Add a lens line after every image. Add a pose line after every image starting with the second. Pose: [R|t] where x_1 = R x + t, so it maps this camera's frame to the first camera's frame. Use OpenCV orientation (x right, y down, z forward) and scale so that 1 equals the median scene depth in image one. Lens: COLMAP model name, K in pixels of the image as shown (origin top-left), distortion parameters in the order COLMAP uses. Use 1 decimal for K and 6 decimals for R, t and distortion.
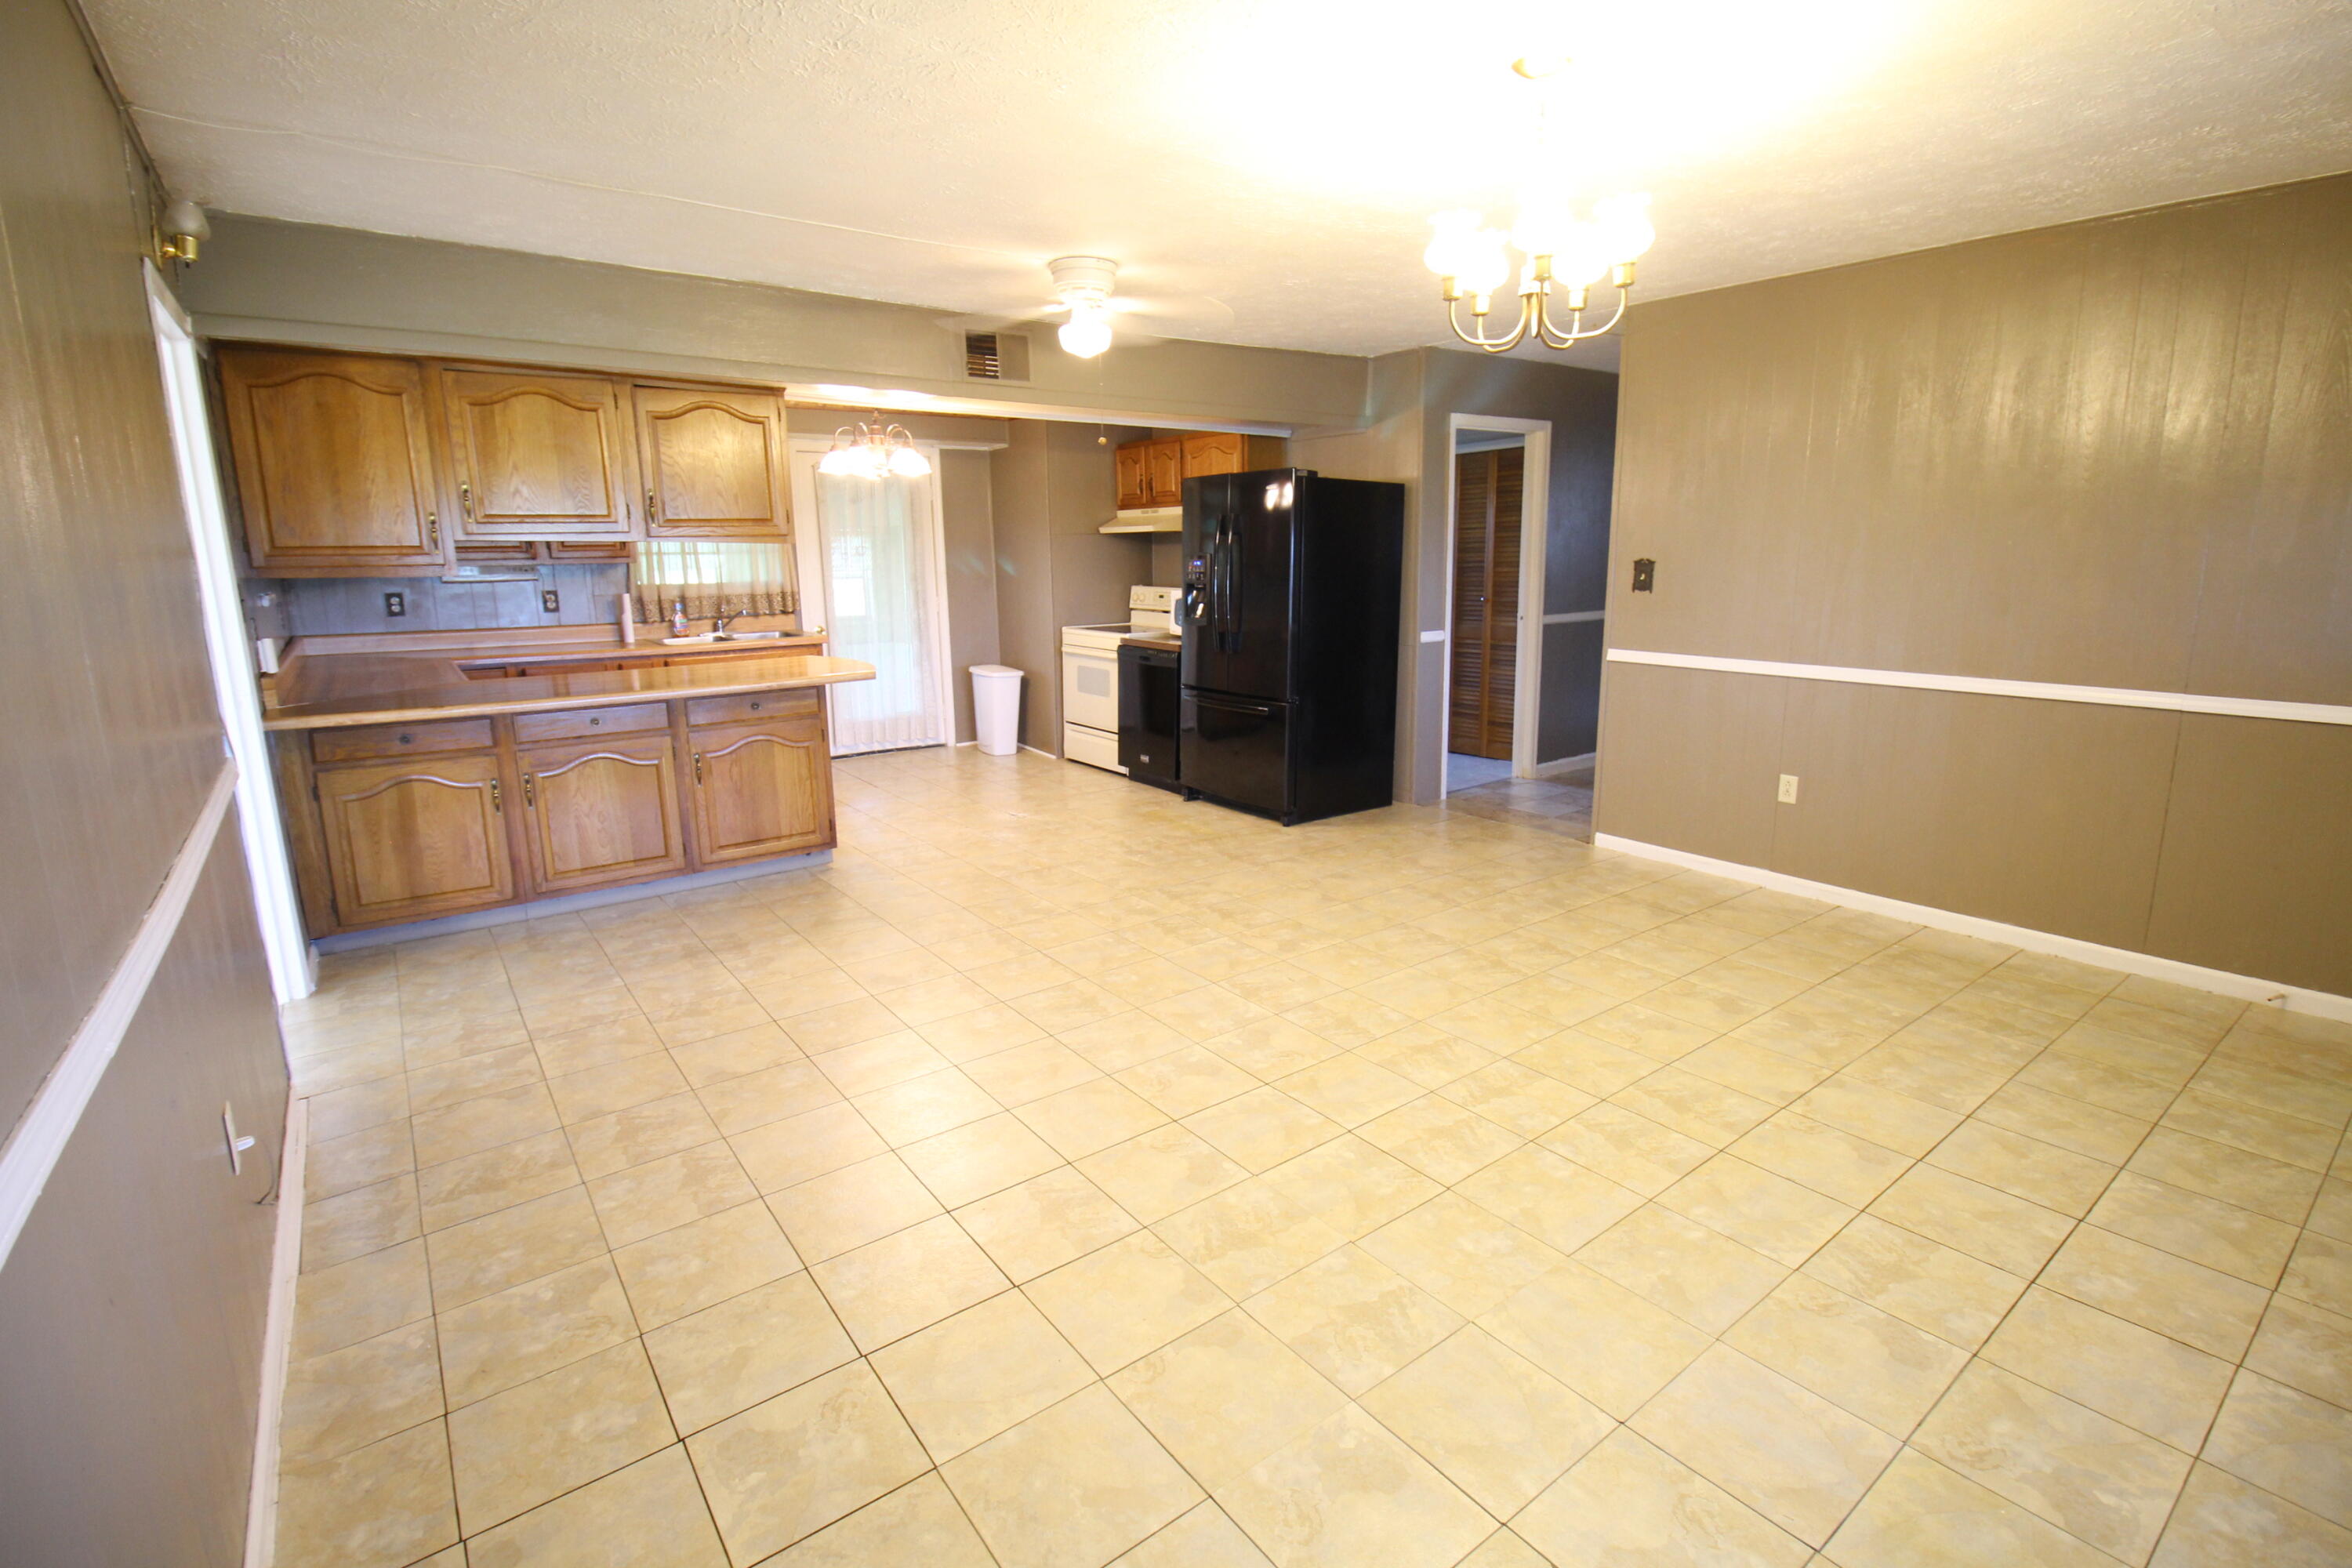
lens RADIAL K [[1086.0, 0, 1196.7], [0, 1086.0, 762.2], [0, 0, 1]] dist [-0.008593, -0.005508]
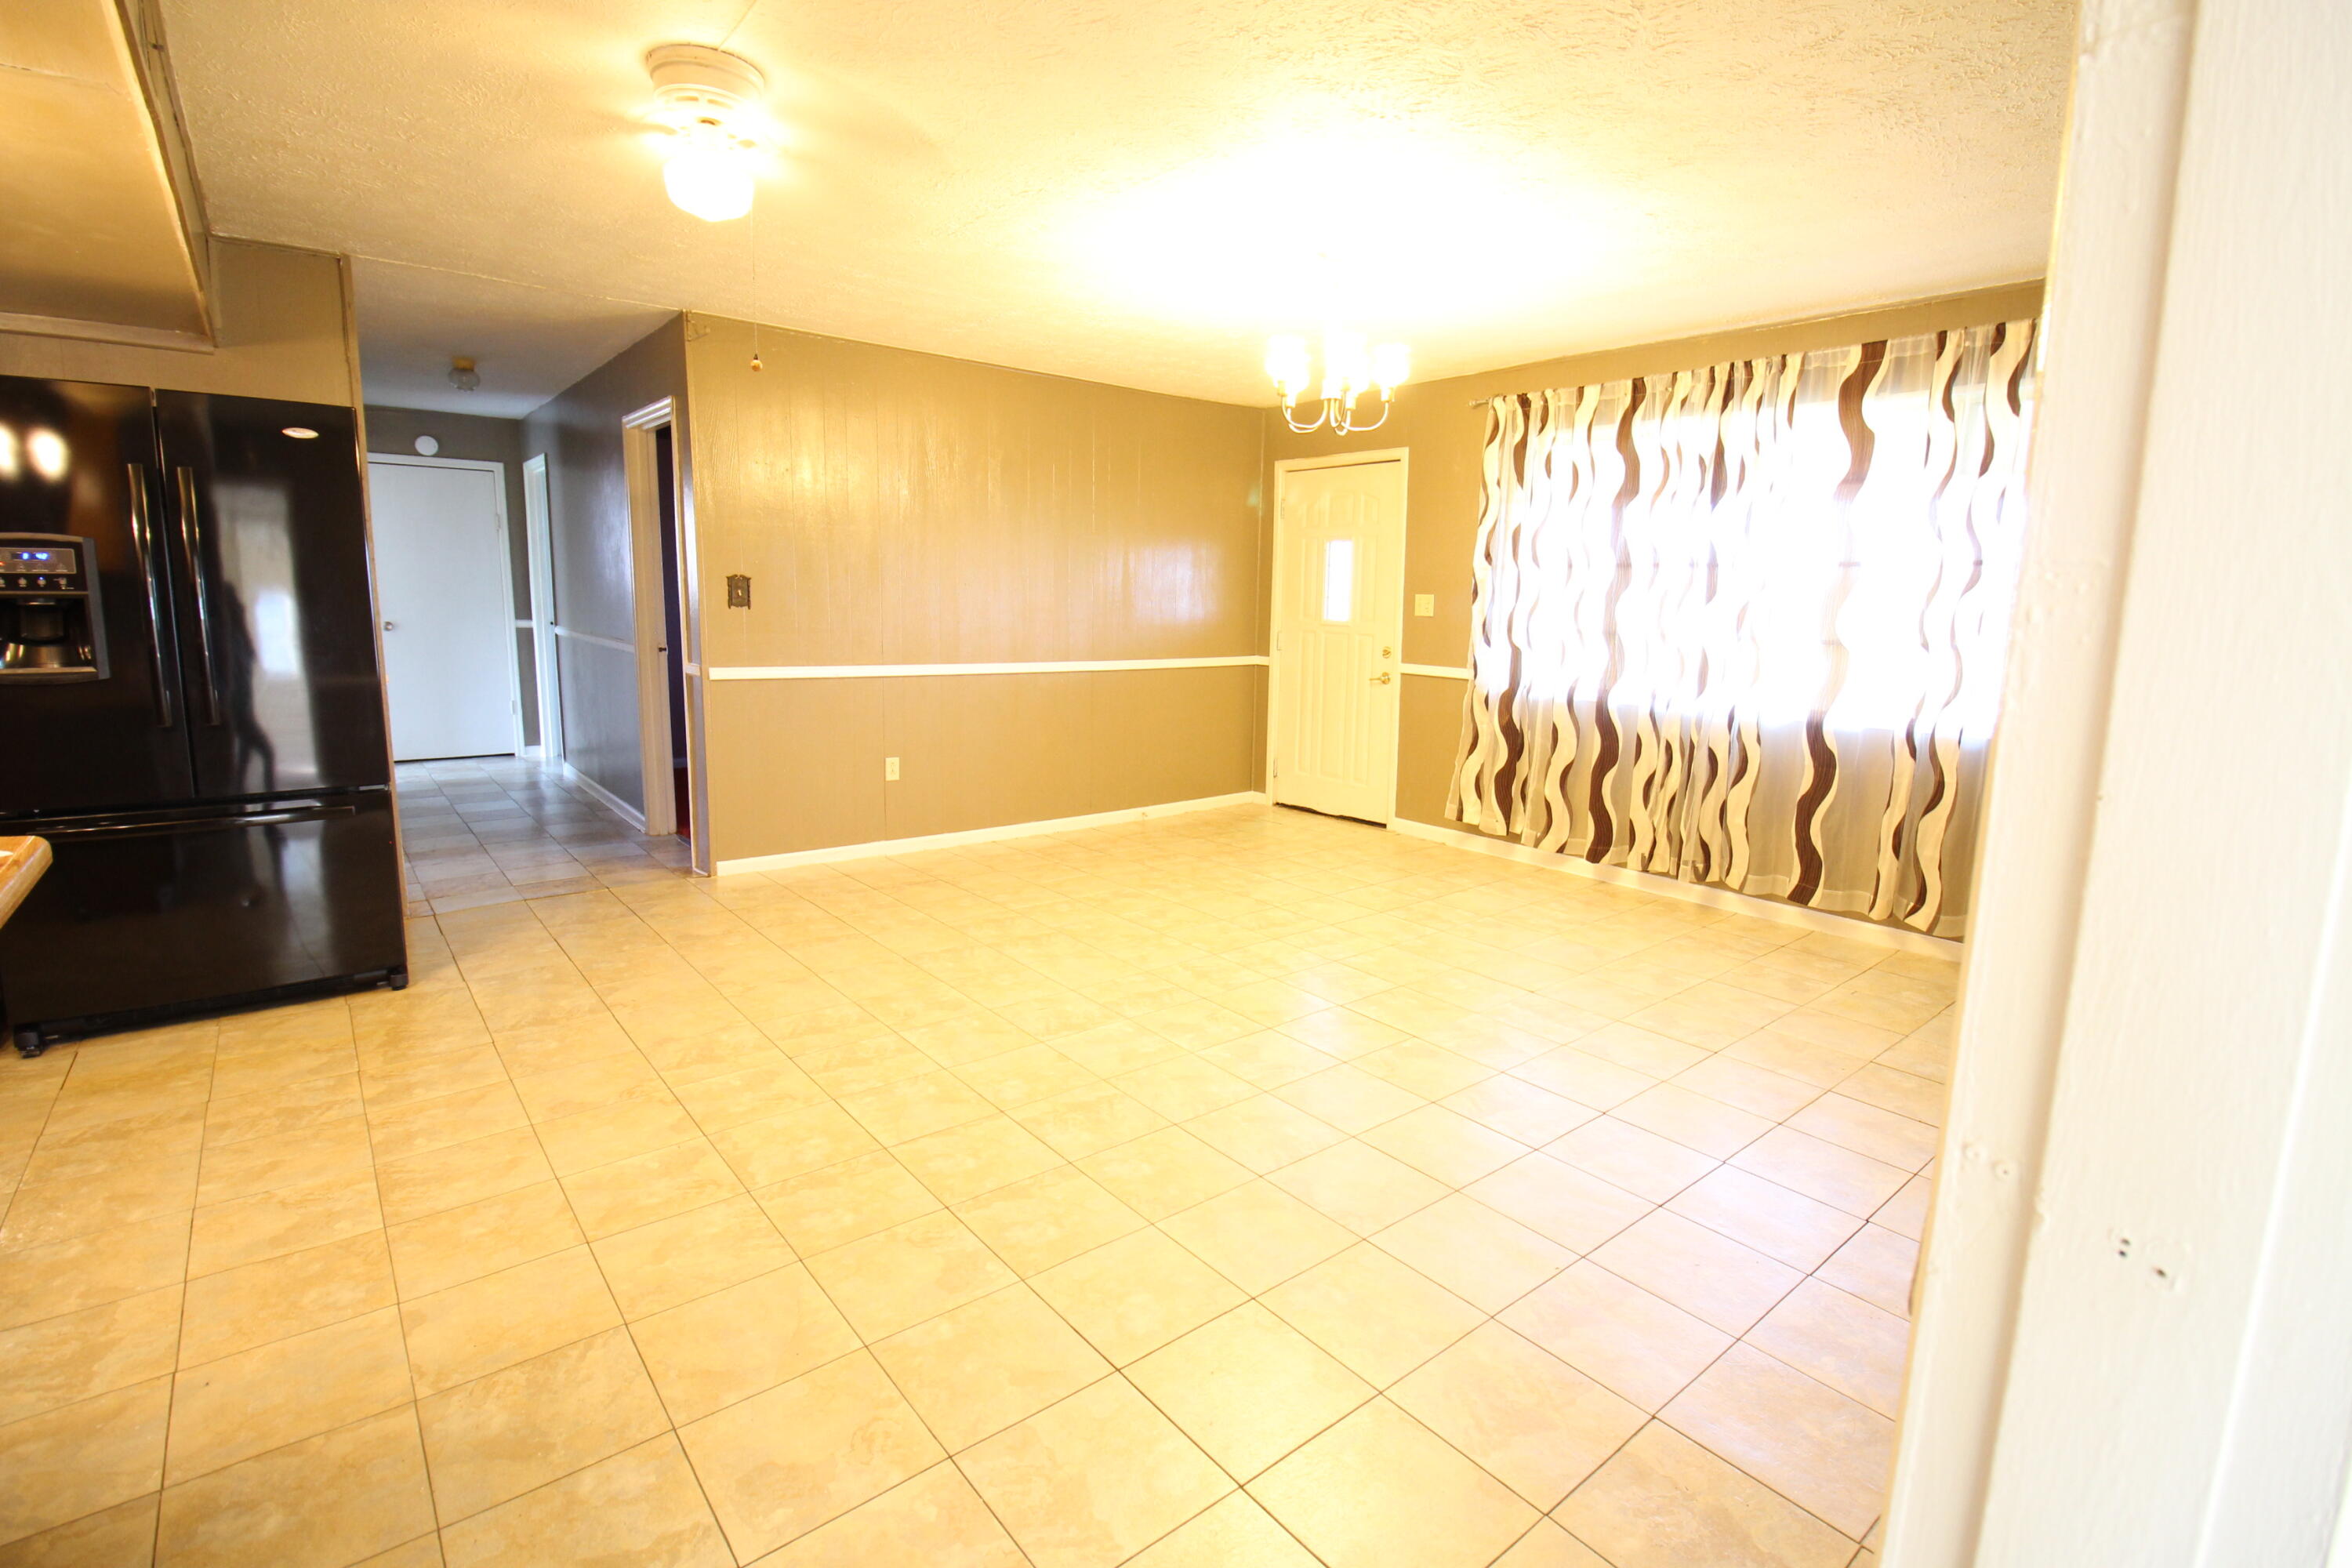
lens RADIAL K [[1086.0, 0, 1188.0], [0, 1086.0, 760.2], [0, 0, 1]] dist [-0.008593, -0.005508]
pose [[-0.037305, -0.134991, 0.990144, -0.617548], [0.171215, 0.975319, 0.139421, -0.090349], [-0.984527, 0.174728, -0.013272, 0.638977]]
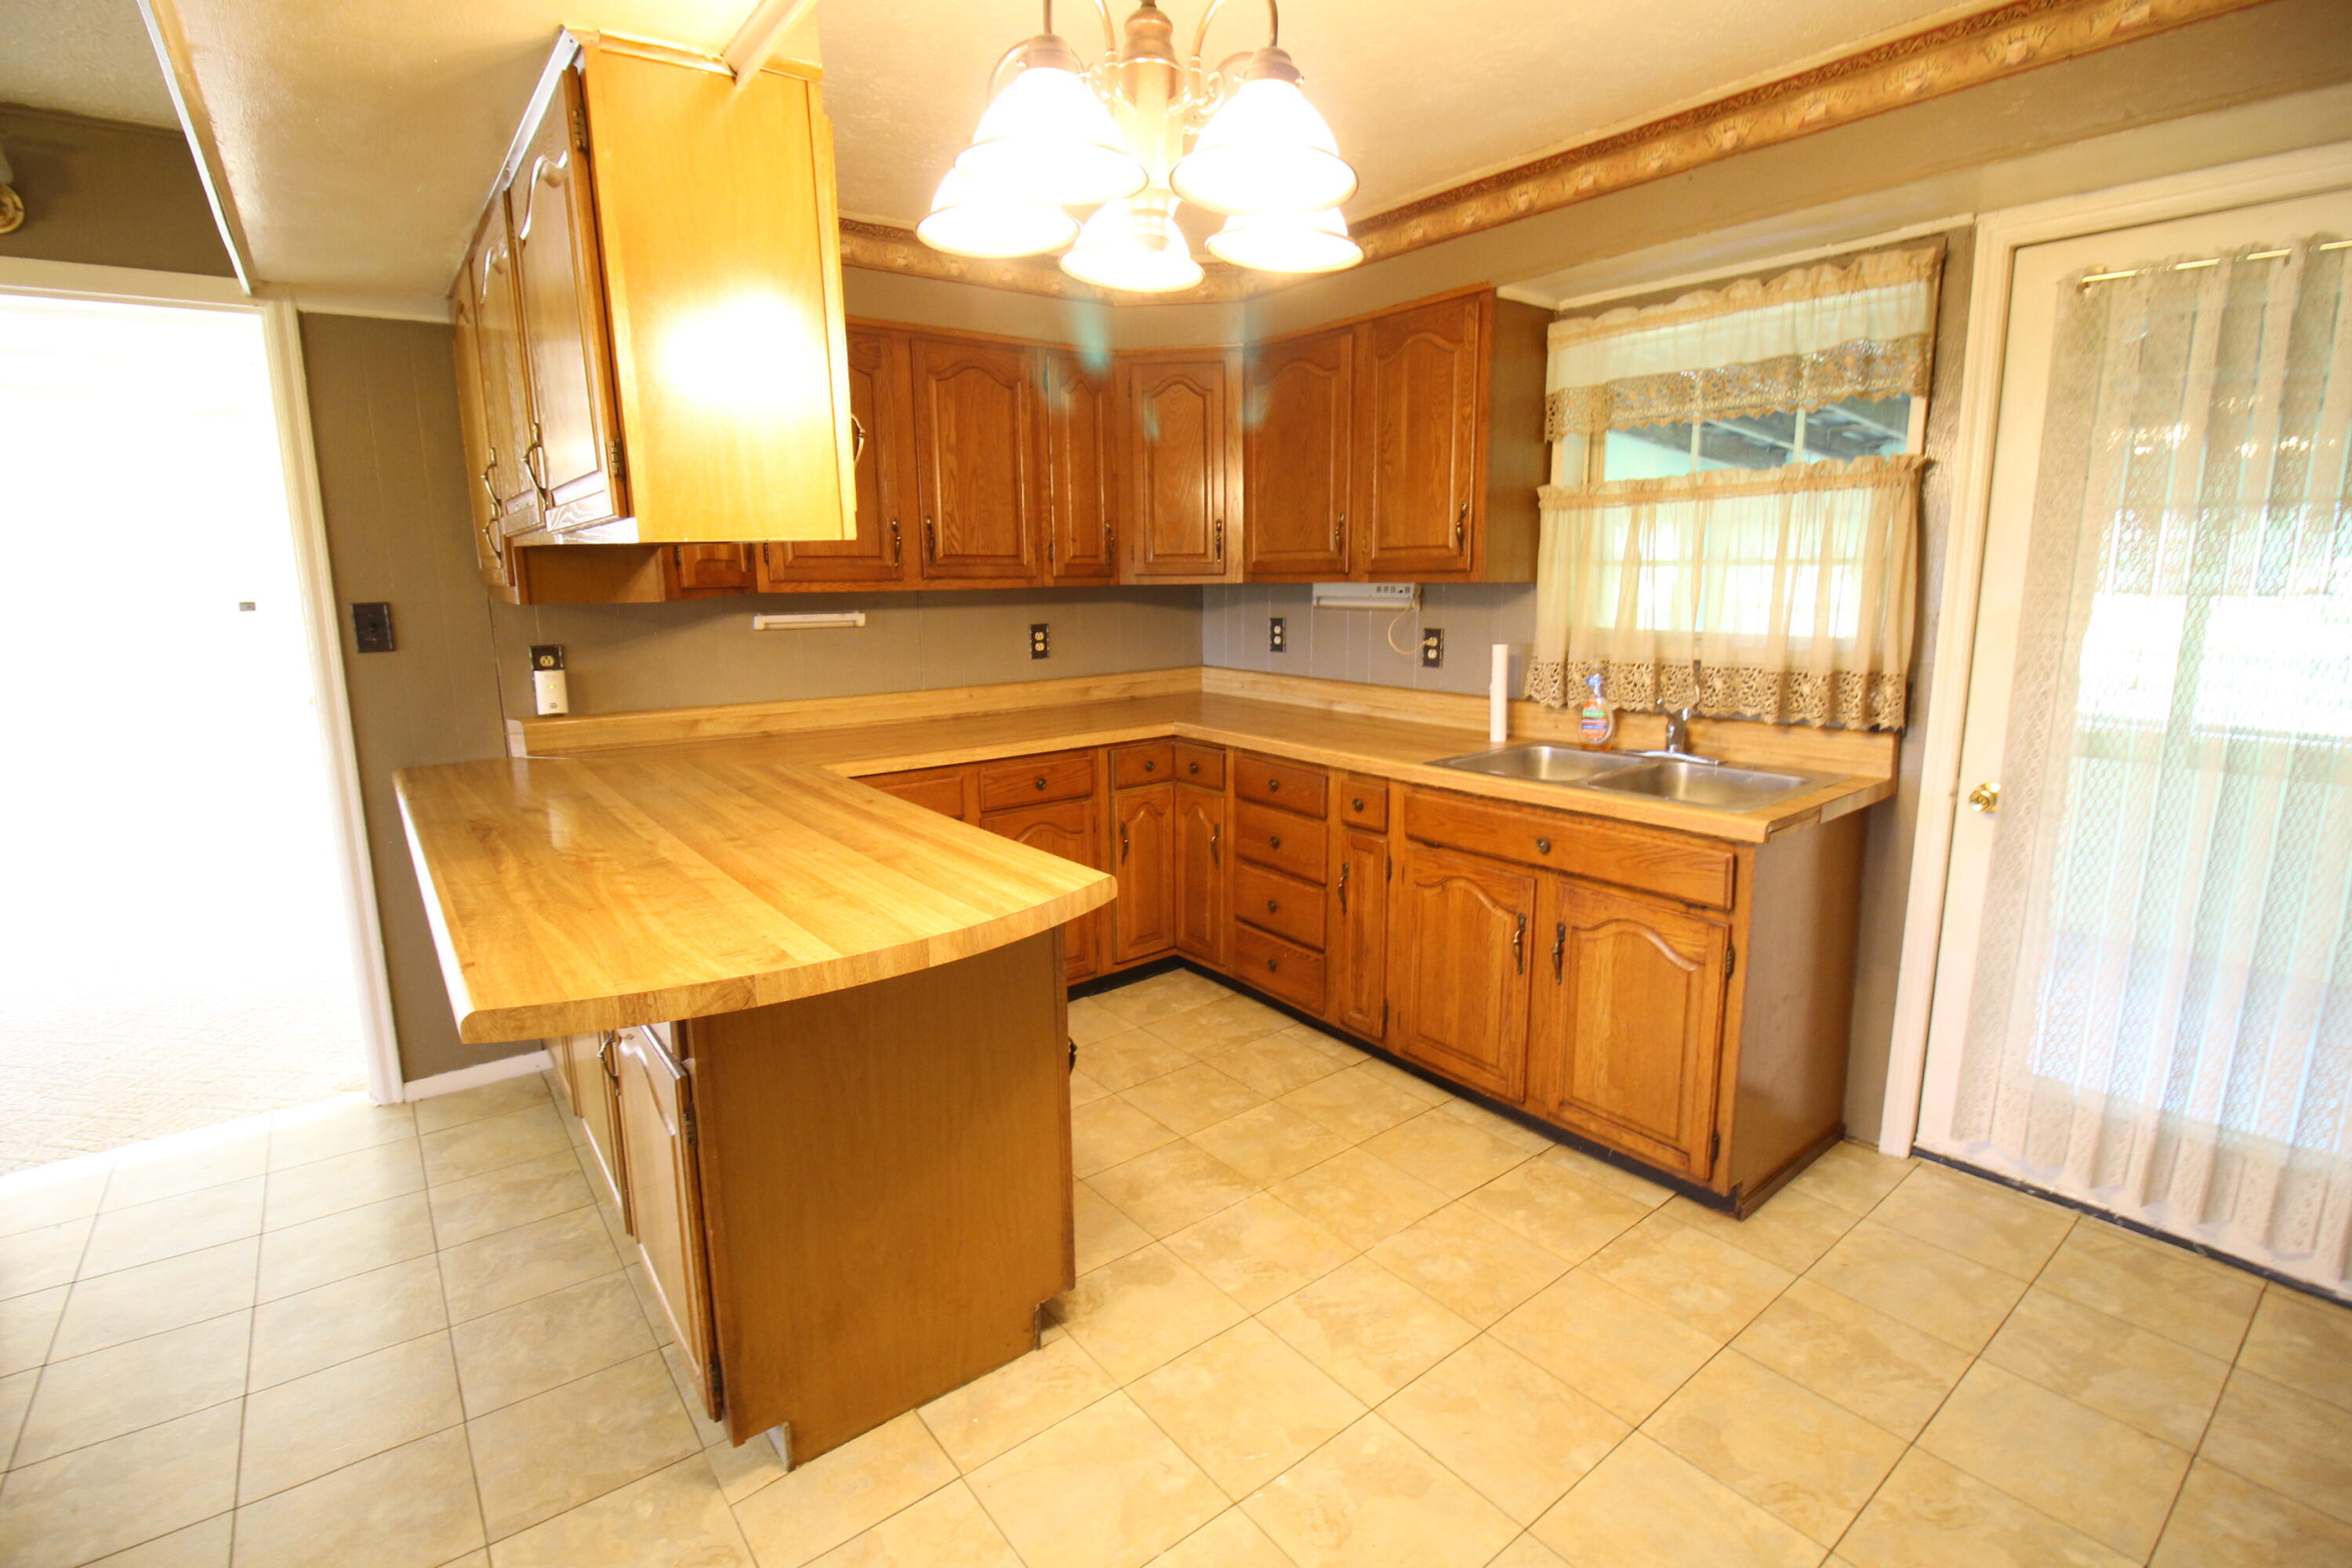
lens RADIAL K [[1086.0, 0, 1188.5], [0, 1086.0, 765.1], [0, 0, 1]] dist [-0.008593, -0.005508]
pose [[0.010354, 0.185954, -0.982504, -0.043438], [-0.185368, 0.965883, 0.180855, -0.219638], [0.982615, 0.180253, 0.044471, 1.126863]]
